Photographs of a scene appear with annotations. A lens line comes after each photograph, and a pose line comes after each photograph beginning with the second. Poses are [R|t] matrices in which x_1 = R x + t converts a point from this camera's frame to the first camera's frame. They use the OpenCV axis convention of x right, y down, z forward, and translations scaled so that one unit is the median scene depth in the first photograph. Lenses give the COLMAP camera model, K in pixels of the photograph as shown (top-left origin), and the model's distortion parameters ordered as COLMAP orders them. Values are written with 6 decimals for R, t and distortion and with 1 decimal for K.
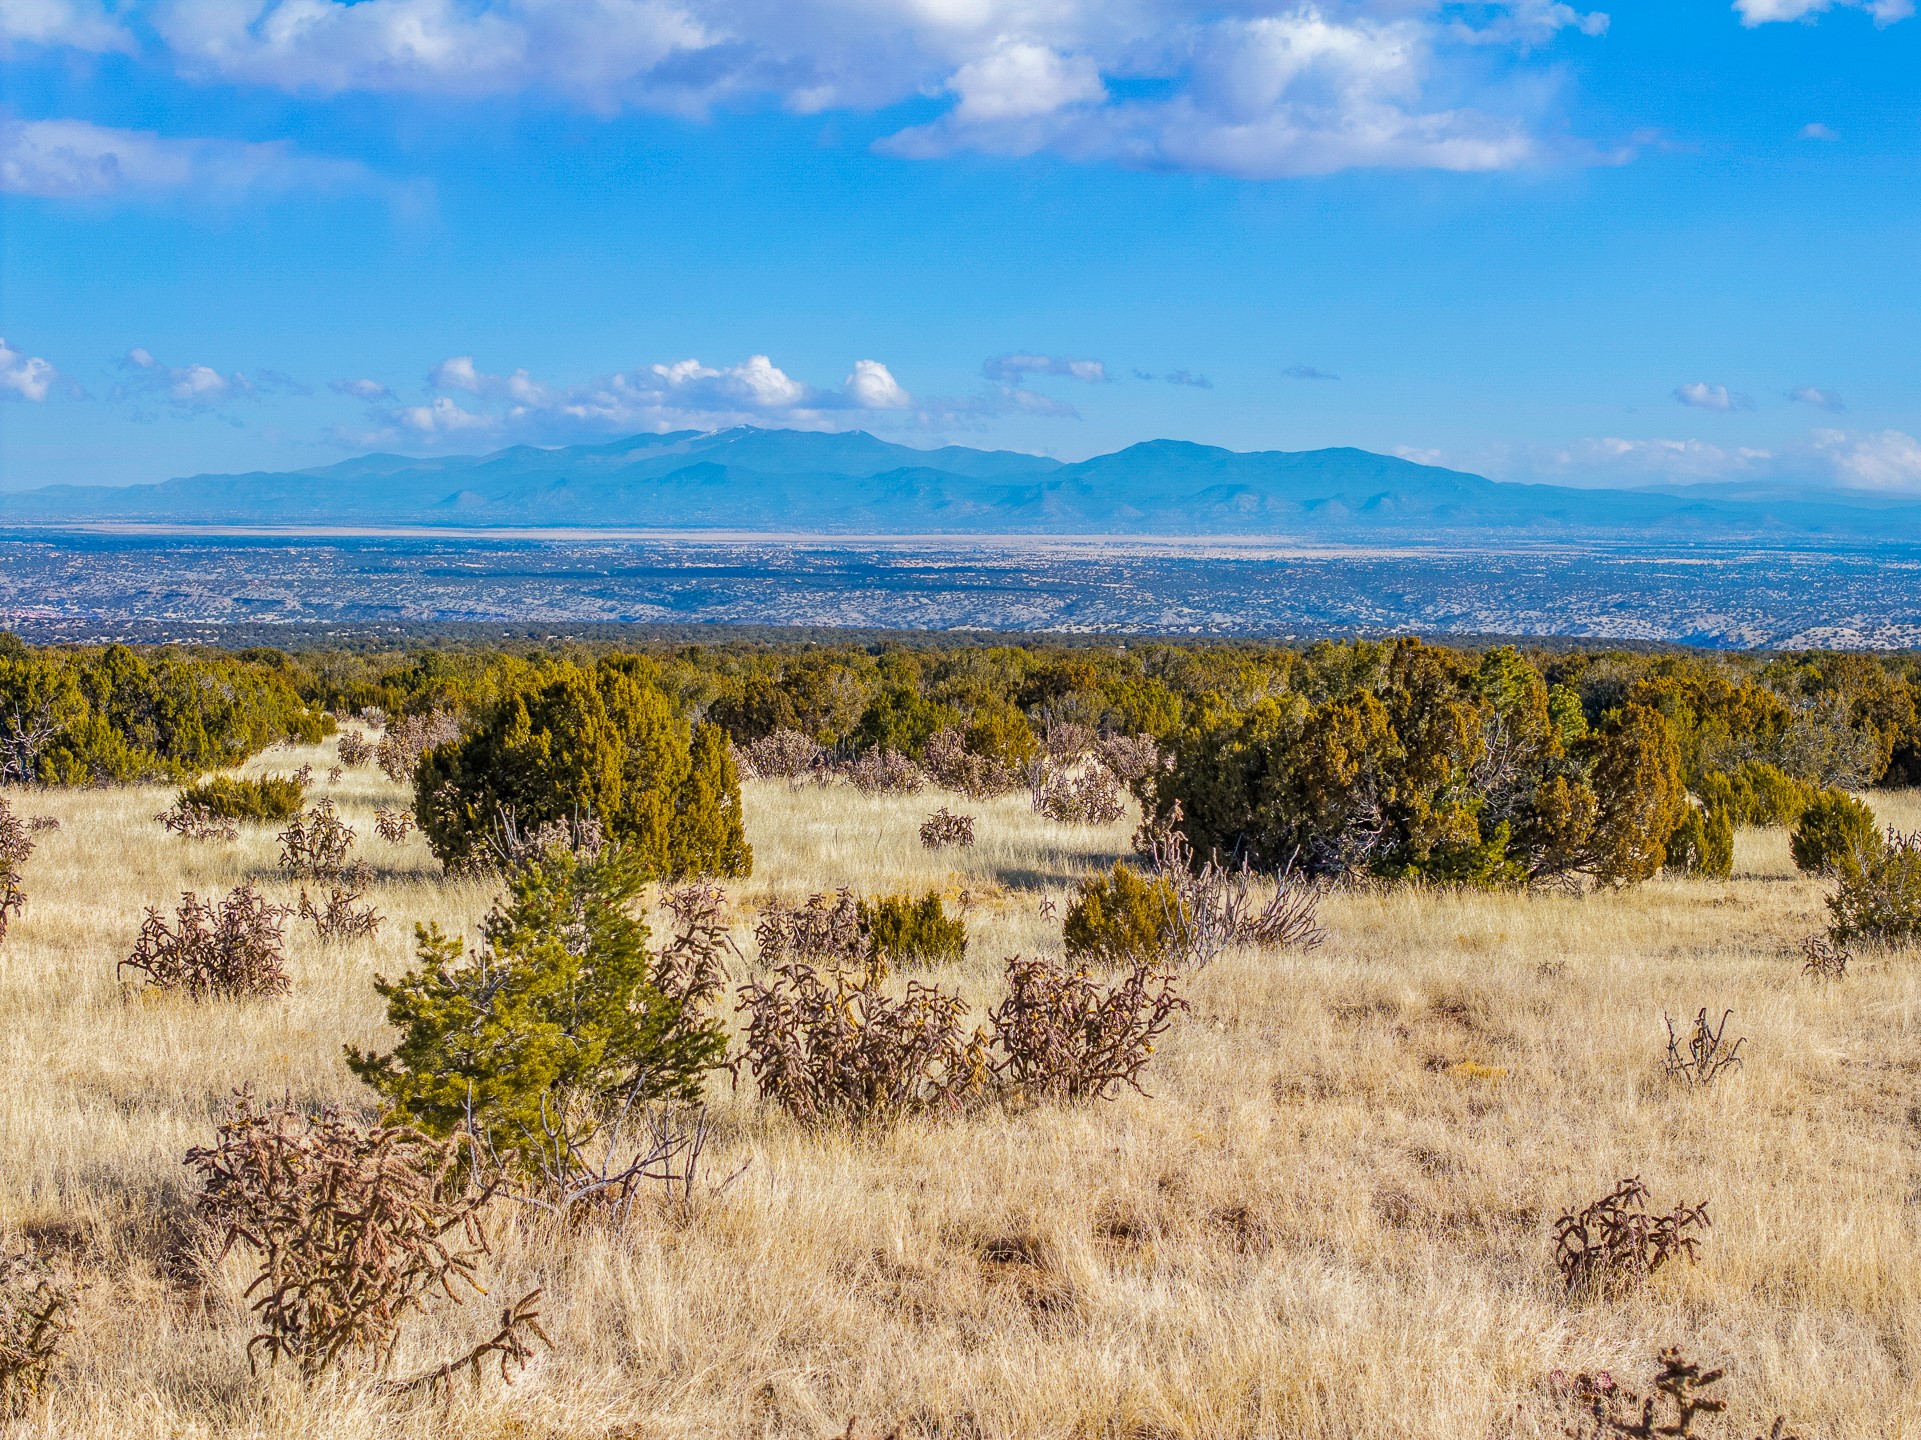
lens RADIAL K [[3886.4, 0, 960.5], [0, 3886.4, 720.0], [0, 0, 1]] dist [-0.130011, 0.051633]
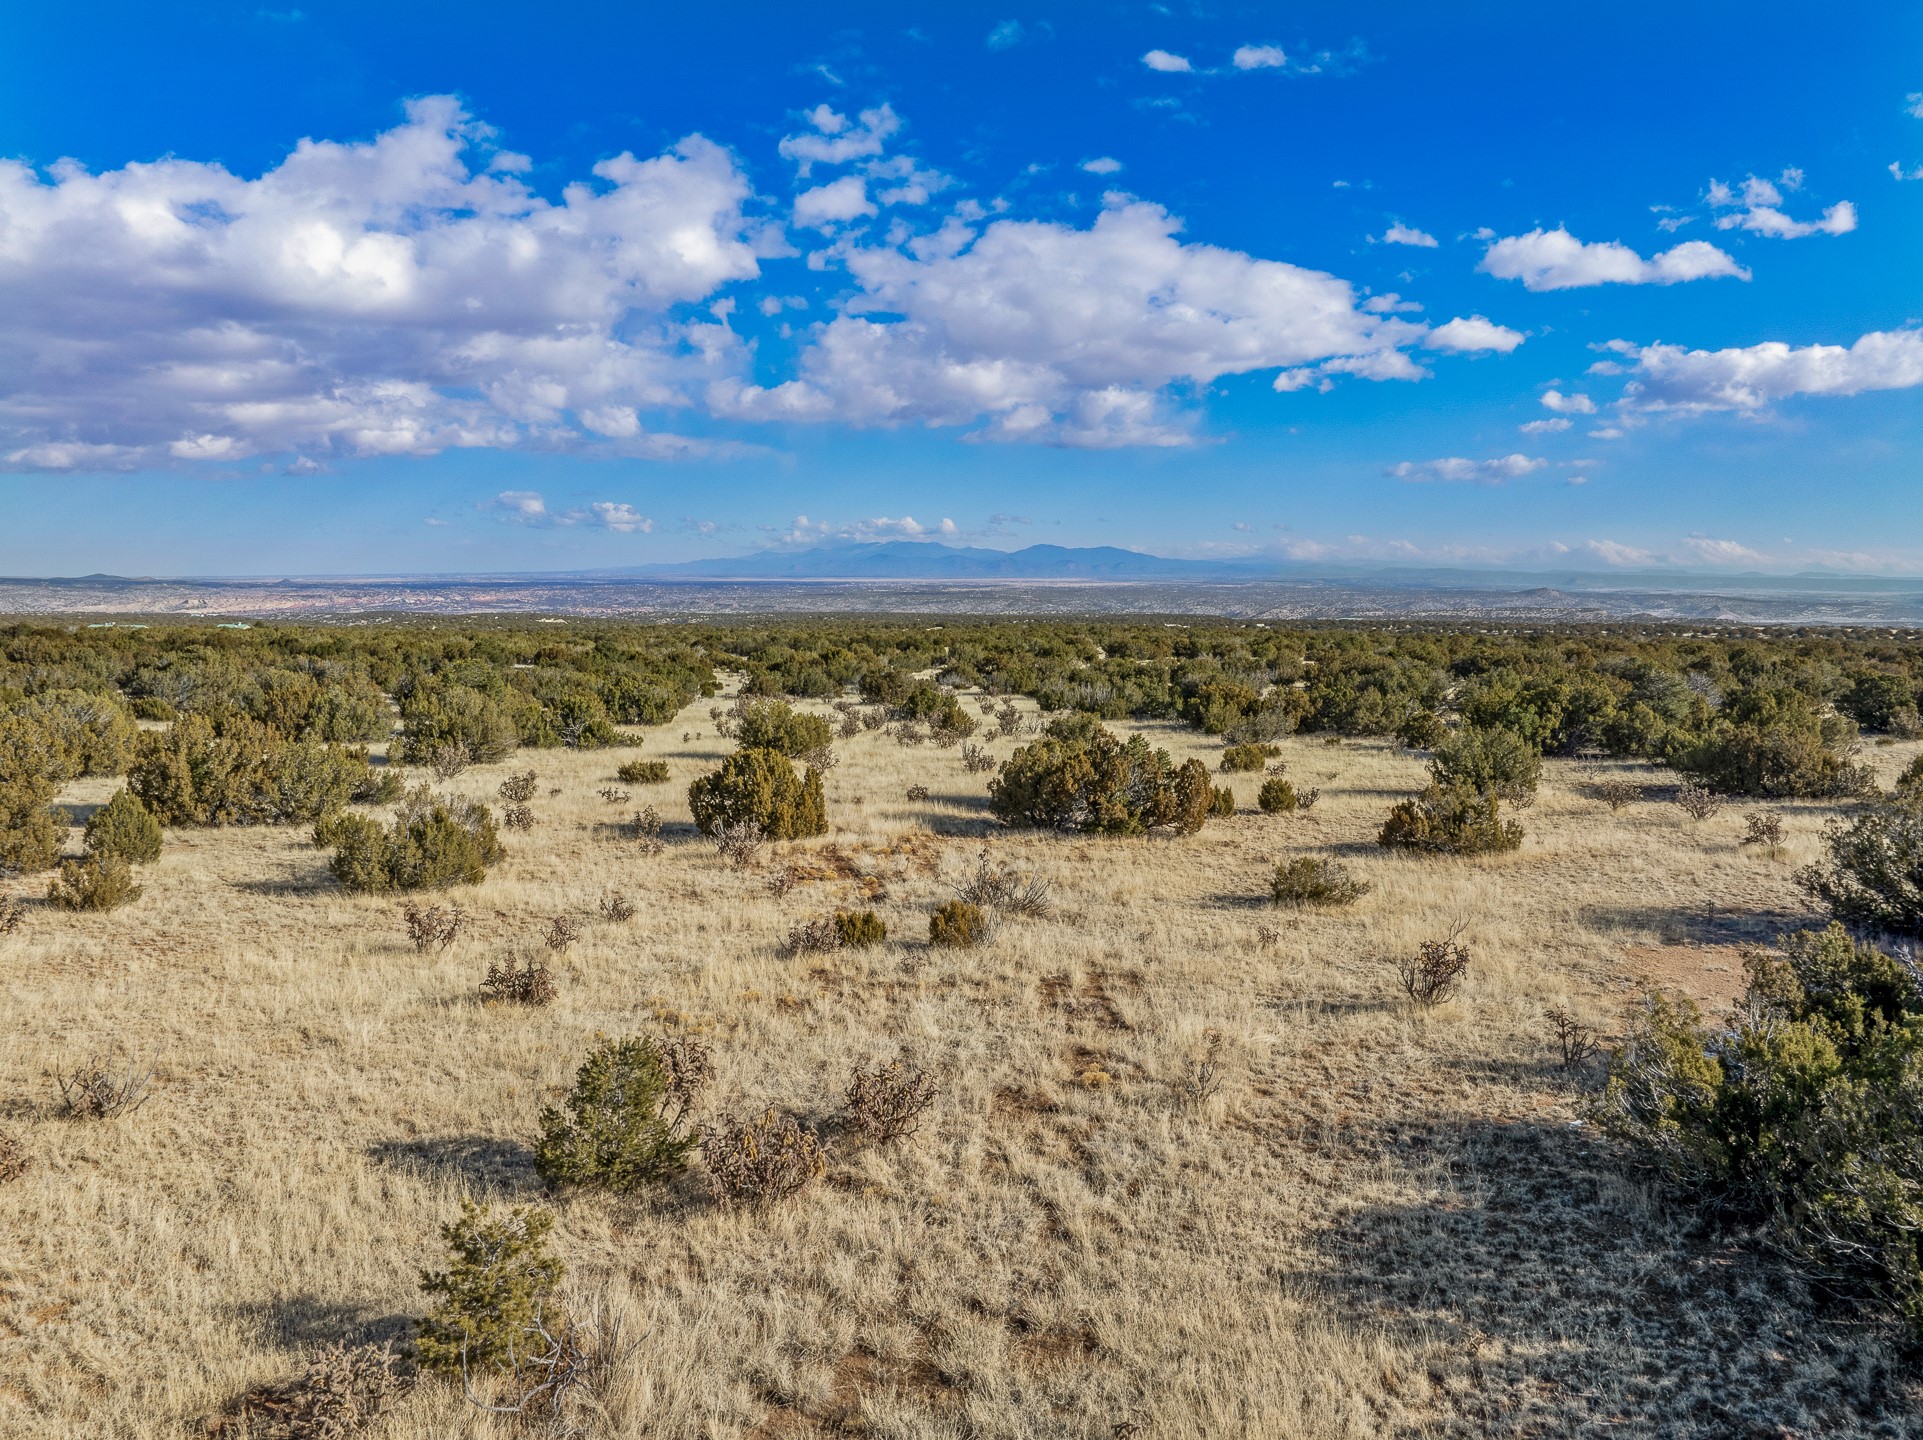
lens RADIAL K [[1354.0, 0, 961.5], [0, 1354.0, 720.0], [0, 0, 1]] dist [-0.076062, 0.050379]
pose [[0.999946, -0.004642, -0.009290, 0.024709], [0.005186, 0.998222, 0.059386, -0.051942], [0.008998, -0.059431, 0.998192, 0.102451]]
